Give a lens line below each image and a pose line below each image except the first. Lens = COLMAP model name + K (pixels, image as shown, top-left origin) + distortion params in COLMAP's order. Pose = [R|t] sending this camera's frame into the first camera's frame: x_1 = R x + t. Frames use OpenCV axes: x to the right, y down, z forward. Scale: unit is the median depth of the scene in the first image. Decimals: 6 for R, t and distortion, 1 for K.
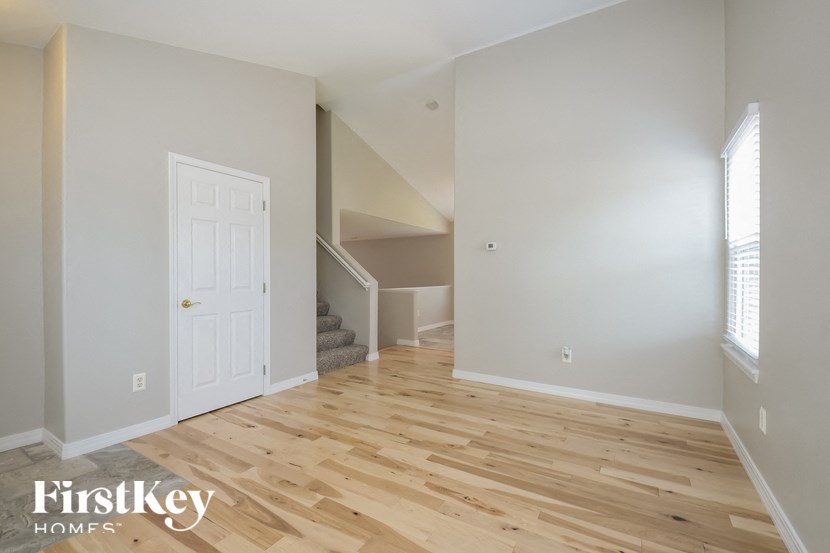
lens RADIAL K [[363.3, 0, 408.2], [0, 363.3, 278.1], [0, 0, 1]] dist [0.001877, -0.017187]
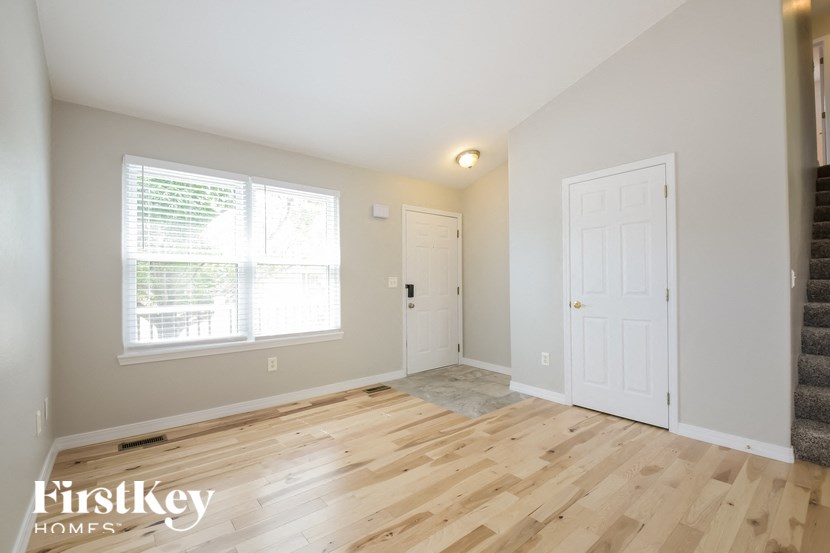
lens RADIAL K [[363.3, 0, 408.2], [0, 363.3, 278.1], [0, 0, 1]] dist [0.001877, -0.017187]
pose [[-0.325435, -0.001270, -0.945563, 0.708002], [0.002349, 0.999995, -0.002151, -0.013003], [0.945561, -0.002921, -0.325431, 0.955422]]
